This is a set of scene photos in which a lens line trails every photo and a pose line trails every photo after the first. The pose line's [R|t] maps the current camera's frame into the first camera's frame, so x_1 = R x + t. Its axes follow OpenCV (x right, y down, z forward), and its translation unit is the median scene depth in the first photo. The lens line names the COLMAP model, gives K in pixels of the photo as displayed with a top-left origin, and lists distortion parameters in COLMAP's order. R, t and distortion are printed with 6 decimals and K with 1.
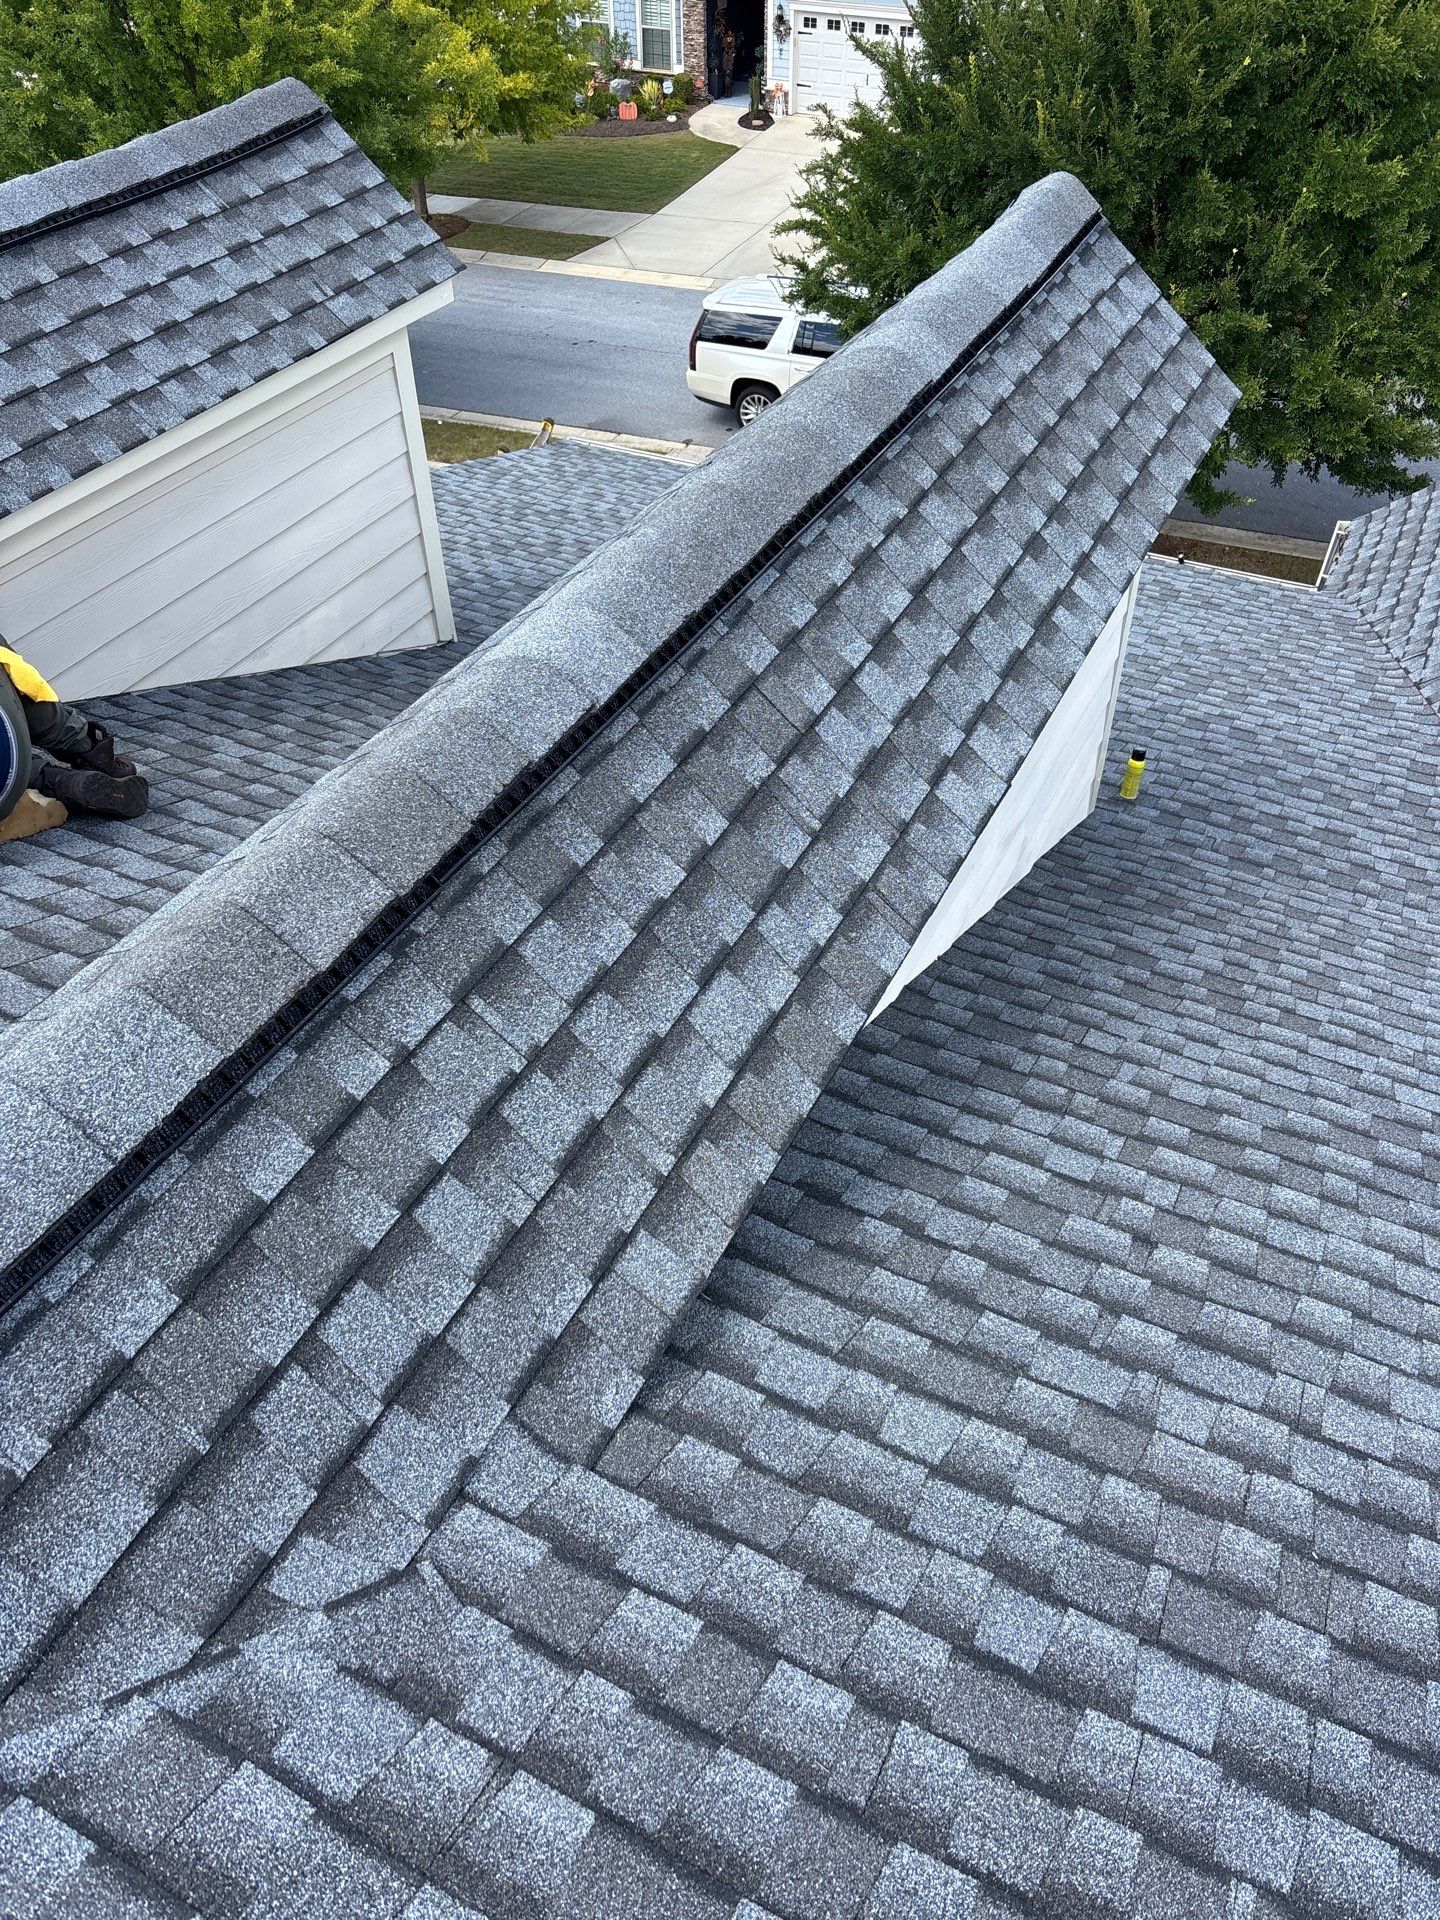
lens RADIAL K [[1355.2, 0, 728.3], [0, 1355.2, 957.1], [0, 0, 1]] dist [0.047317, -0.038246]
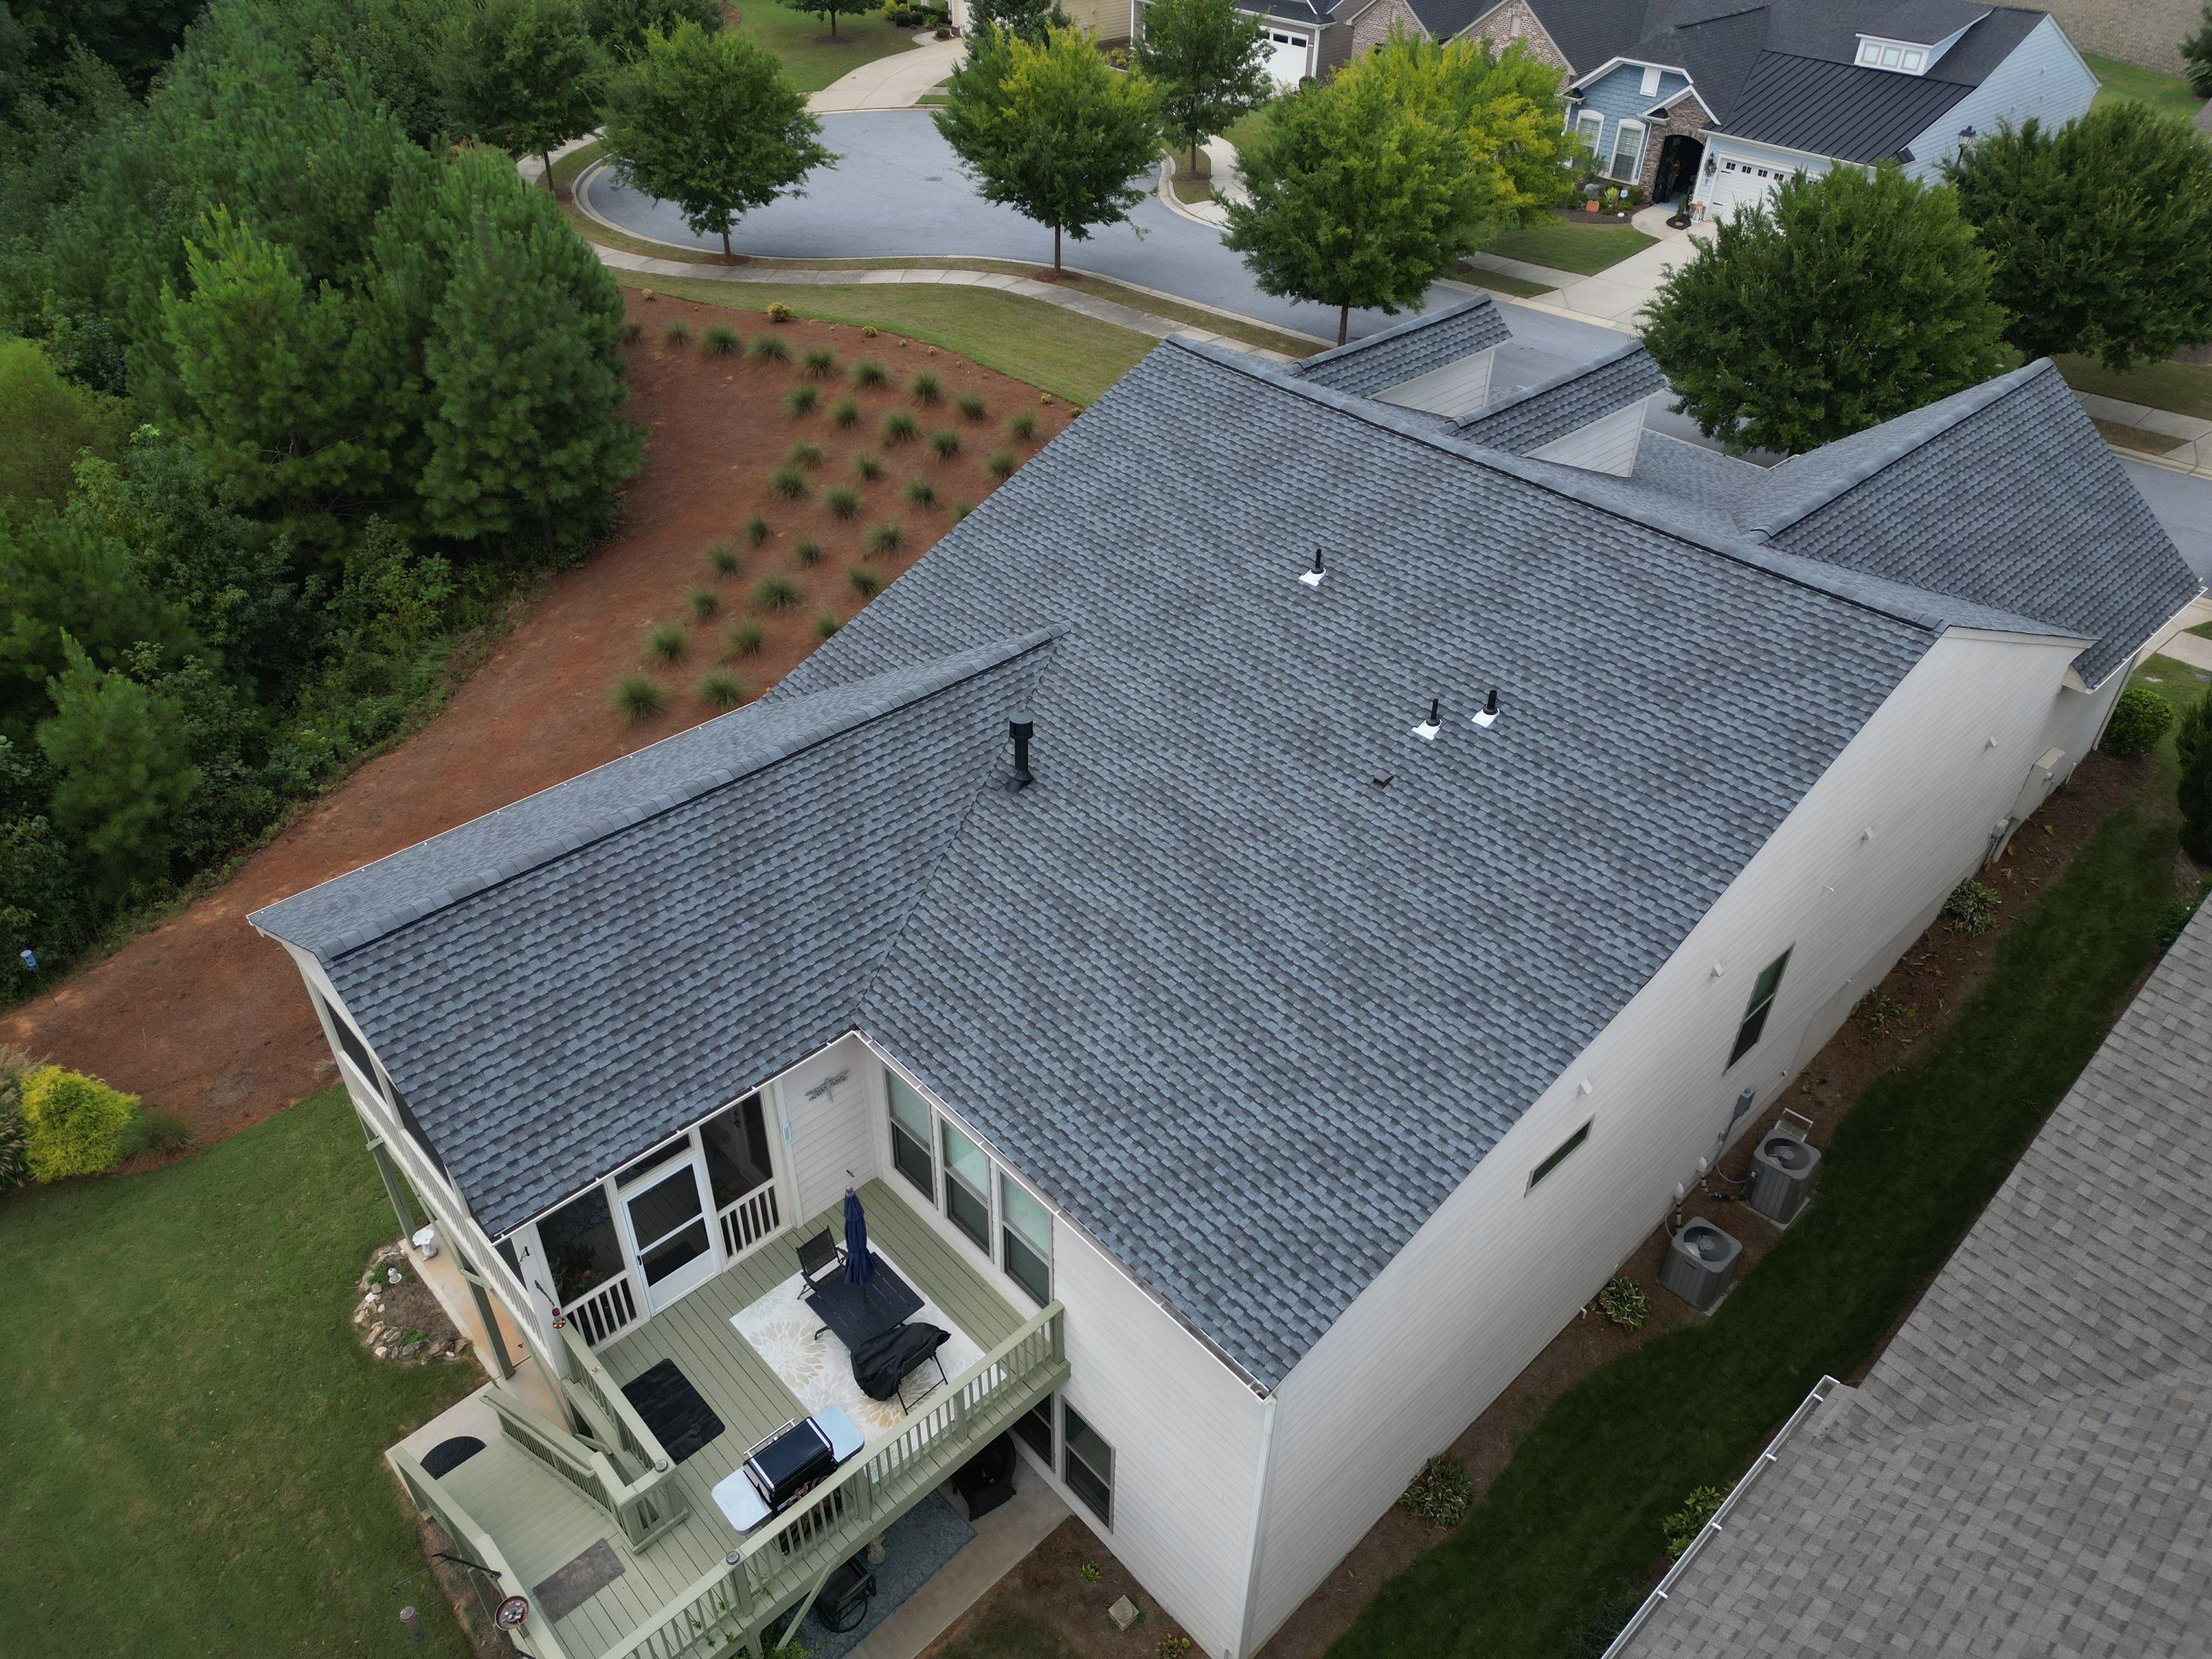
lens RADIAL K [[1561.3, 0, 1112.6], [0, 1561.3, 828.2], [0, 0, 1]] dist [0.047317, -0.038246]
pose [[0.934852, 0.229194, -0.271148, 0.060468], [-0.257113, 0.963705, -0.071871, 0.306407], [0.244834, 0.136904, 0.959851, -0.705761]]
